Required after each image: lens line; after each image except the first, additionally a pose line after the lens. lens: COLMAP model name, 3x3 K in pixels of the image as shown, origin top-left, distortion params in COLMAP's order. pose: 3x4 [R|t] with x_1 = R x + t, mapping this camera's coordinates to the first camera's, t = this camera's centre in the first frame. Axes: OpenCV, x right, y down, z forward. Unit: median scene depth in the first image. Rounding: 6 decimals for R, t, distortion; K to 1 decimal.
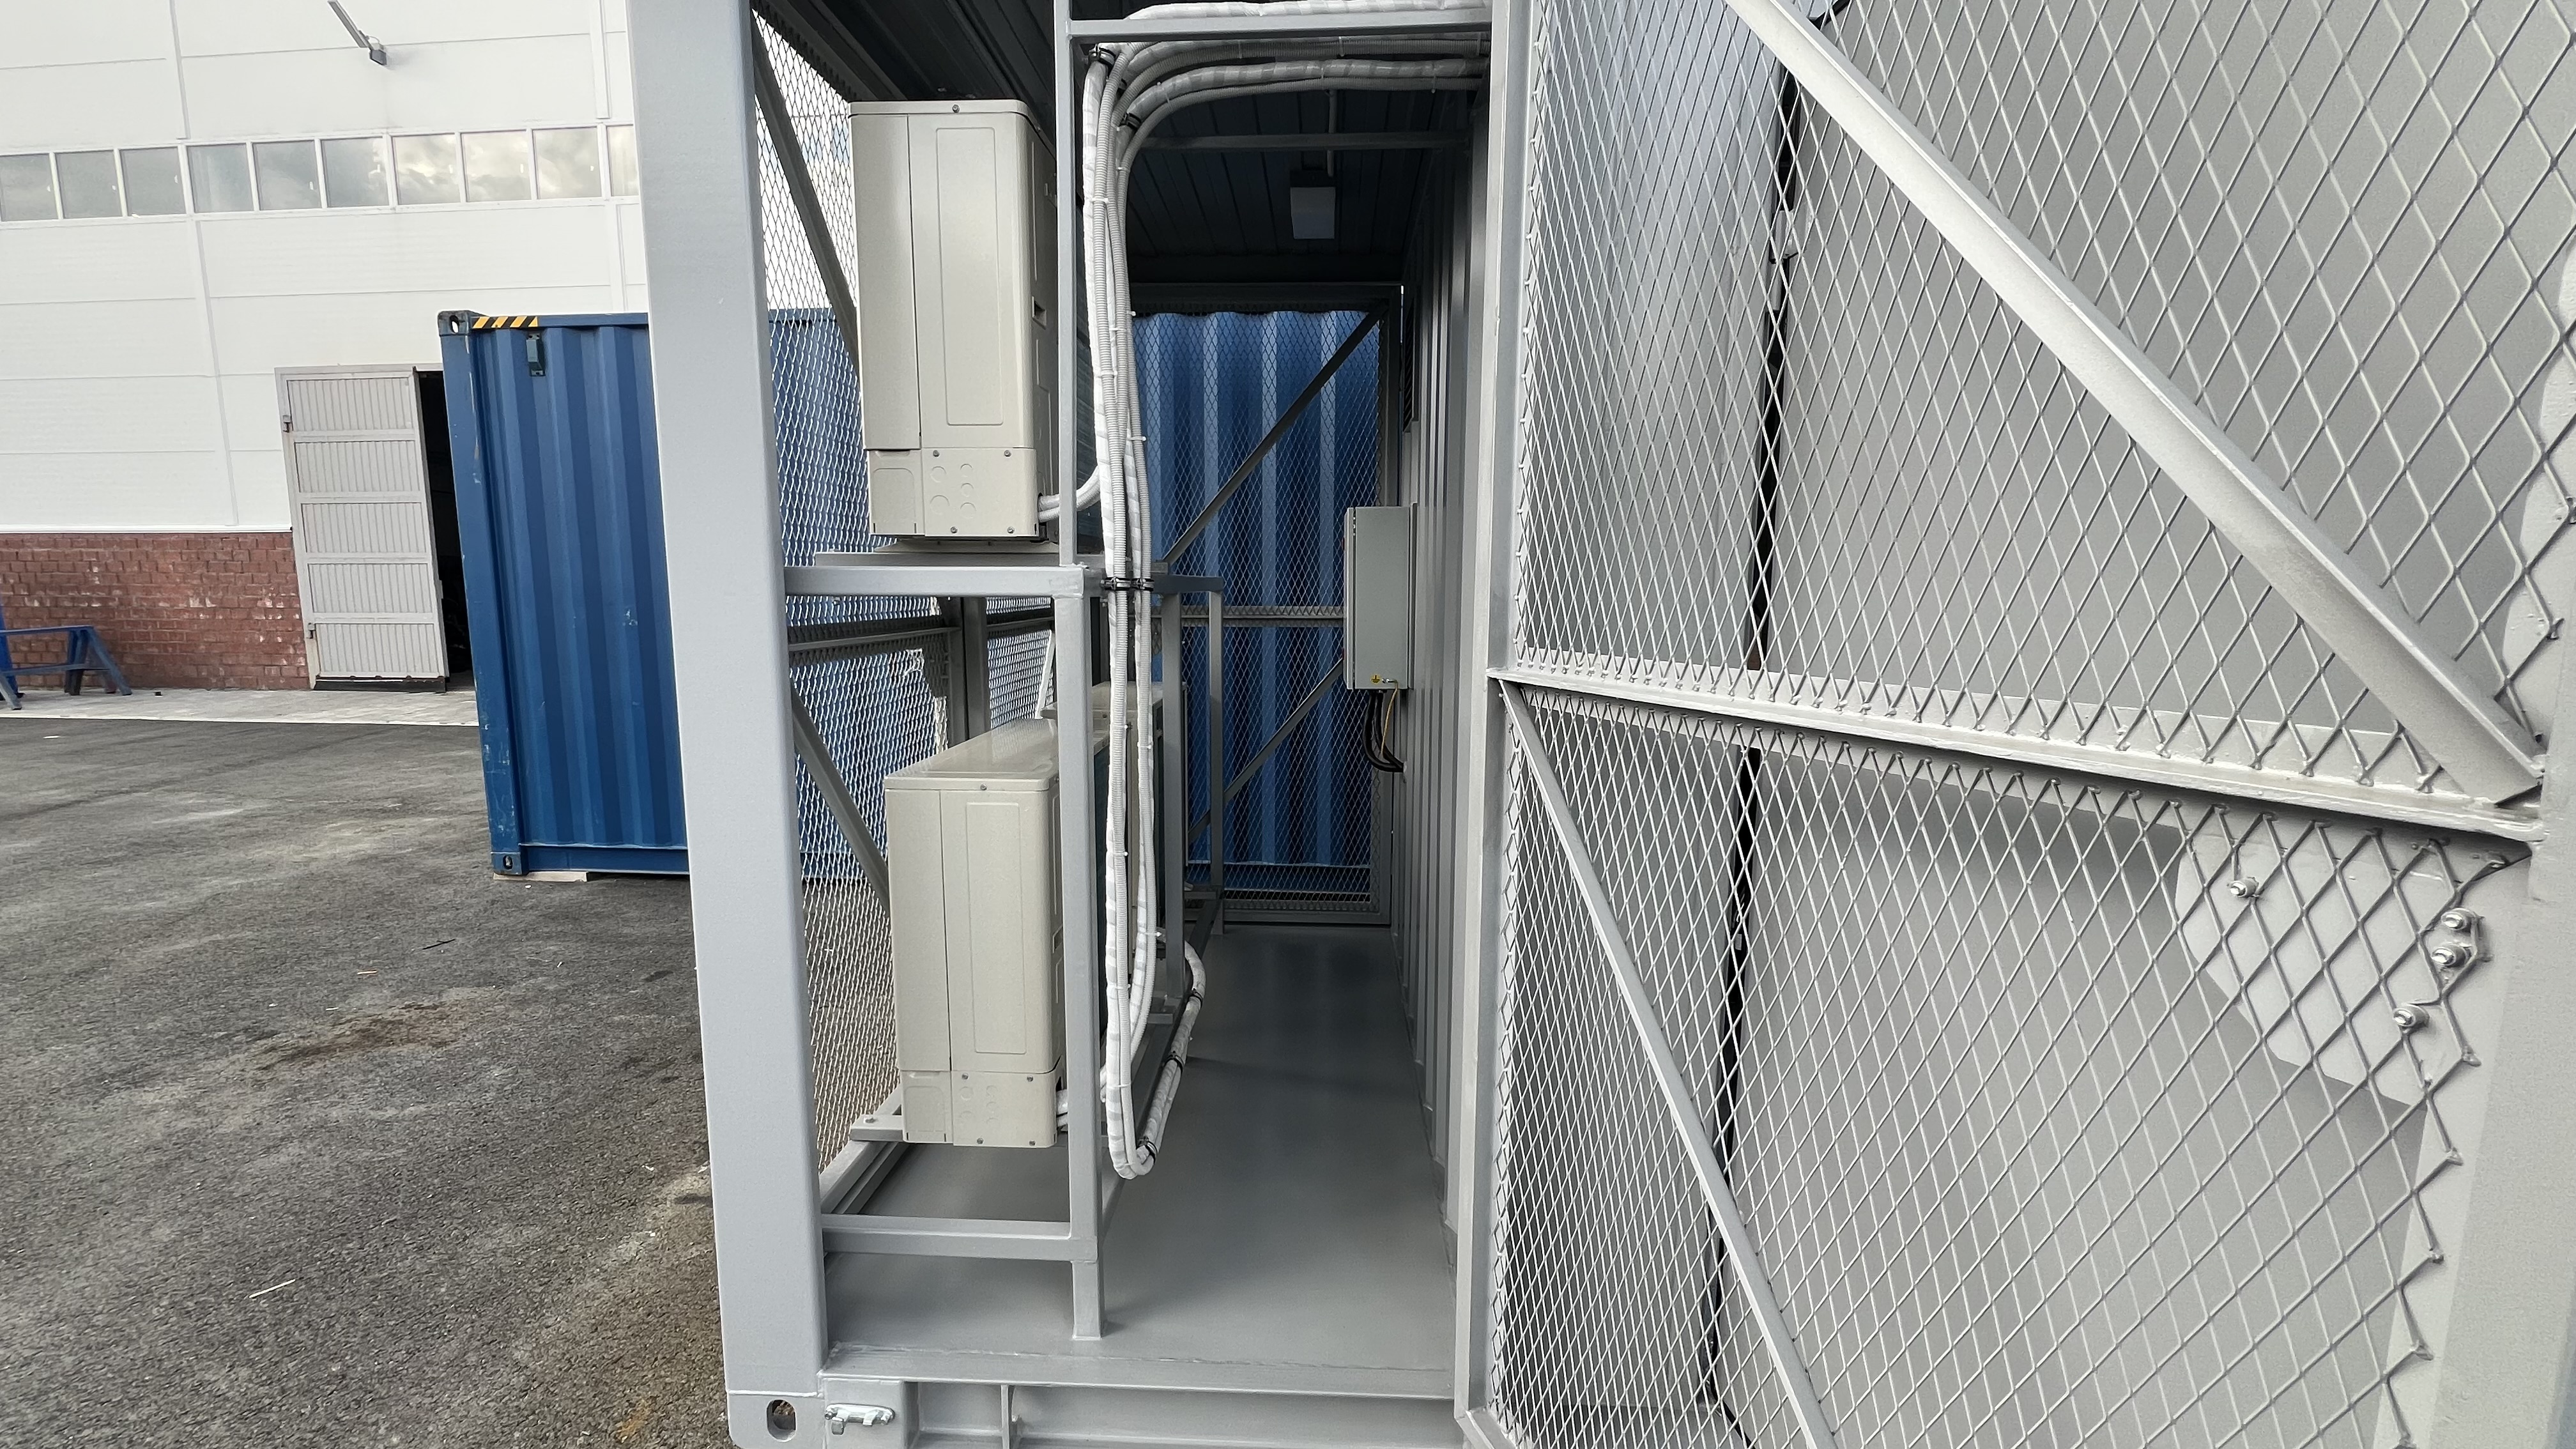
lens RADIAL K [[1041.6, 0, 1288.7], [0, 1041.6, 718.4], [0, 0, 1]] dist [-0.000267, 0.000000]
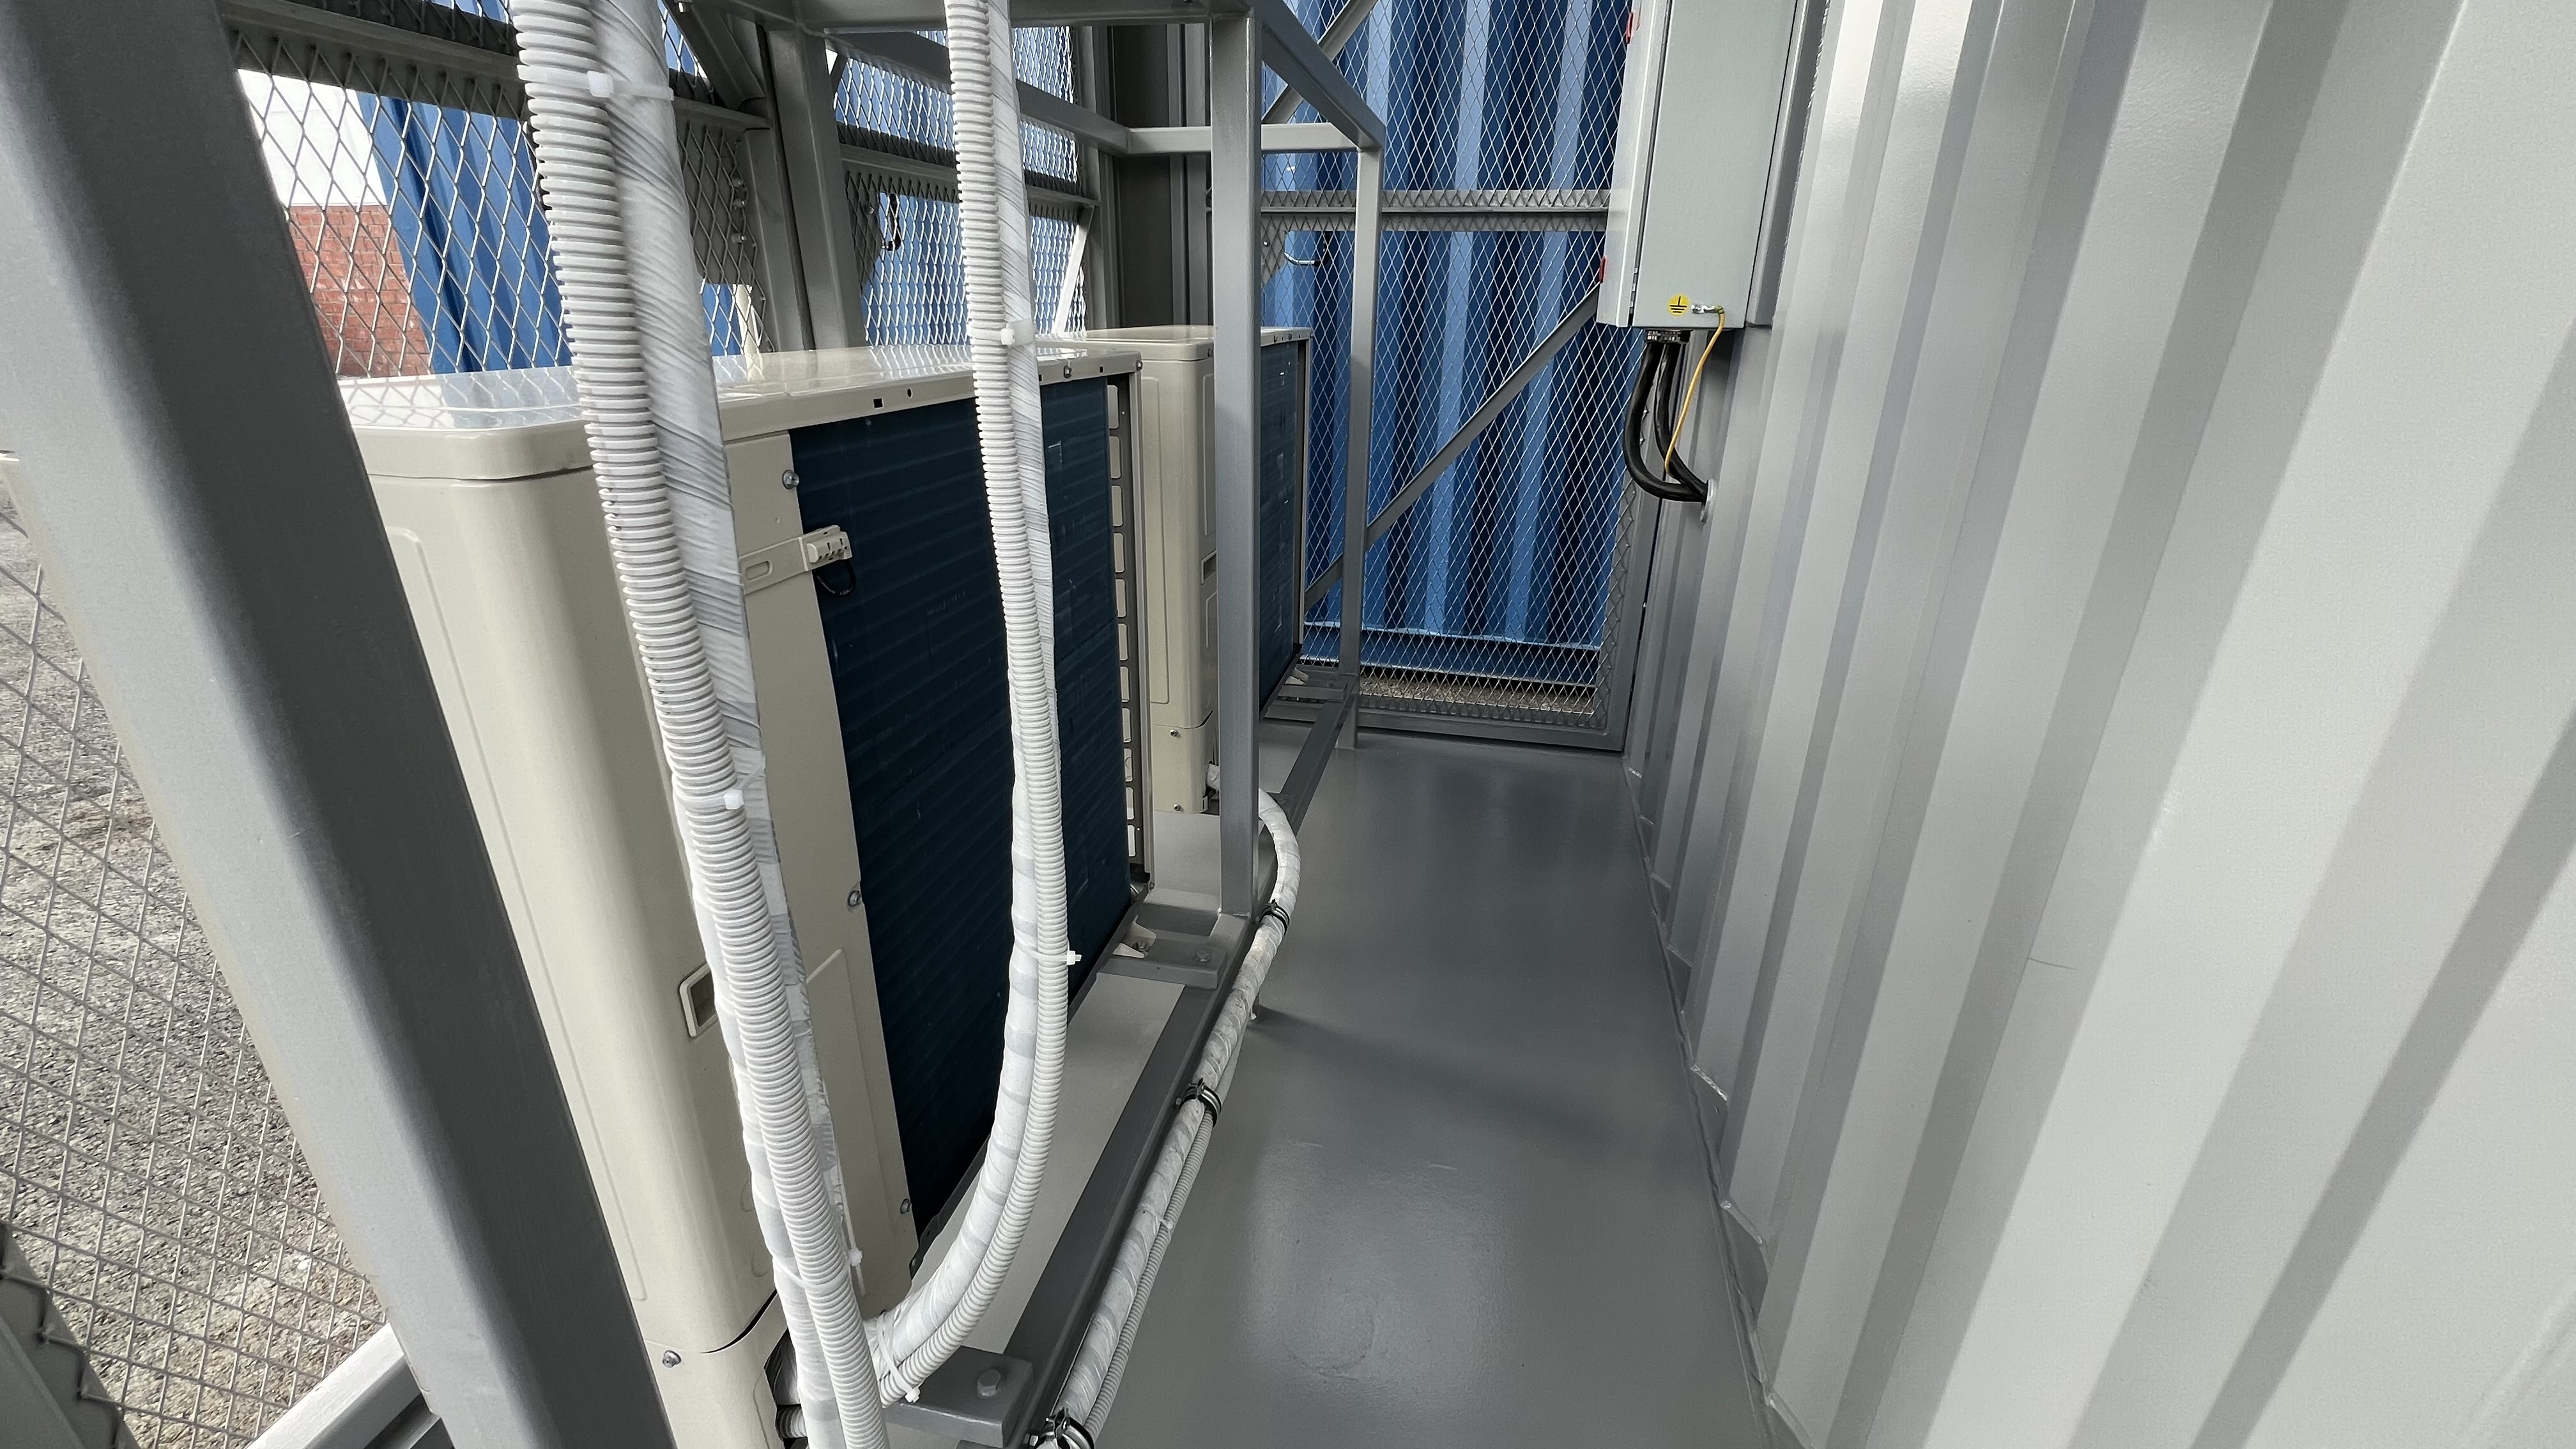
lens RADIAL K [[1041.6, 0, 1288.7], [0, 1041.6, 718.4], [0, 0, 1]] dist [-0.000267, 0.000000]
pose [[0.986361, 0.073726, -0.147159, -0.010594], [-0.034519, 0.966847, 0.253014, 0.031235], [0.160934, -0.244484, 0.956205, 0.419242]]
